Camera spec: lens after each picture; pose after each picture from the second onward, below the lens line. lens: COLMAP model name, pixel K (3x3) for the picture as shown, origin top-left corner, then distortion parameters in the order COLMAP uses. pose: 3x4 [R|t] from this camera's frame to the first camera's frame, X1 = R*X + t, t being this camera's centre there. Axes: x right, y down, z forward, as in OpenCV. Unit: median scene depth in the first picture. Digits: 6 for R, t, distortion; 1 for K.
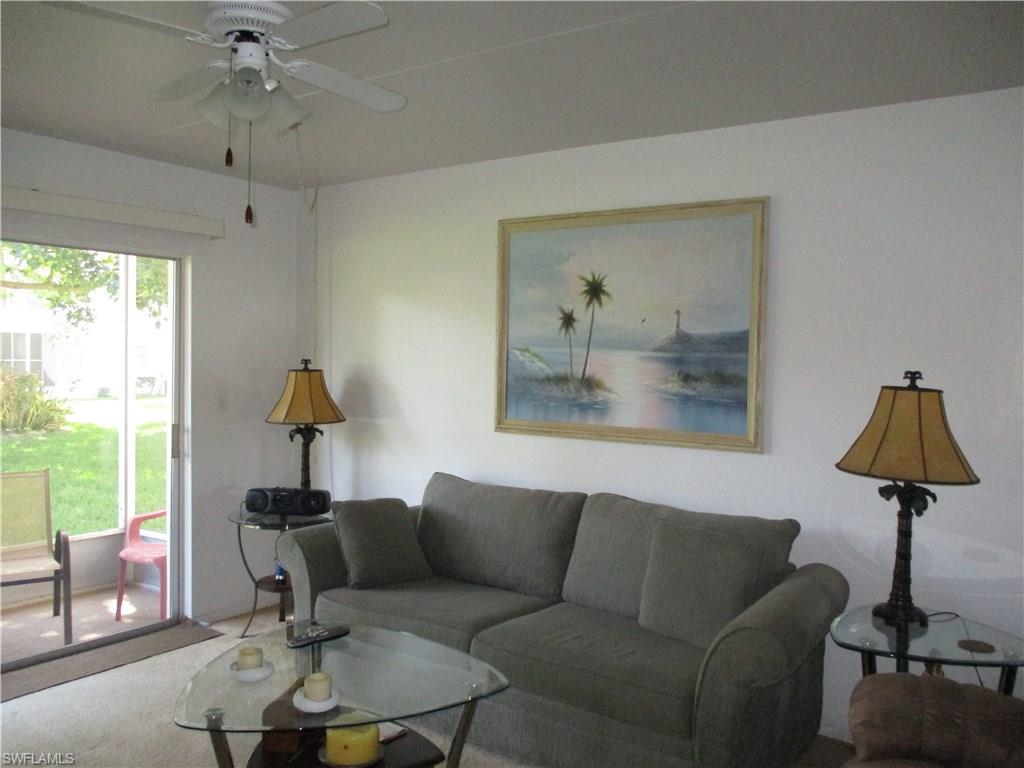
lens RADIAL K [[875.1, 0, 512.1], [0, 875.1, 374.5], [0, 0, 1]] dist [0.002181, 0.006212]
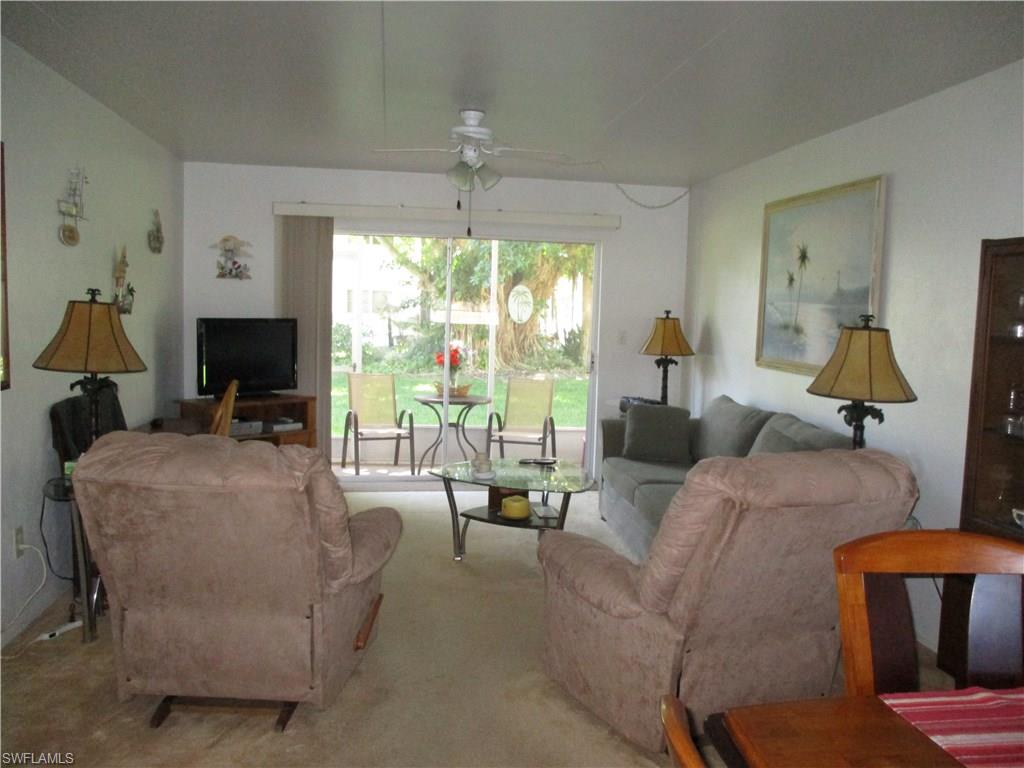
lens RADIAL K [[875.1, 0, 511.9], [0, 875.1, 389.9], [0, 0, 1]] dist [0.002181, 0.006212]
pose [[0.684220, 0.072142, -0.725699, 0.735437], [-0.031032, 0.997074, 0.069861, 0.021941], [0.728615, -0.025280, 0.684456, -0.188140]]
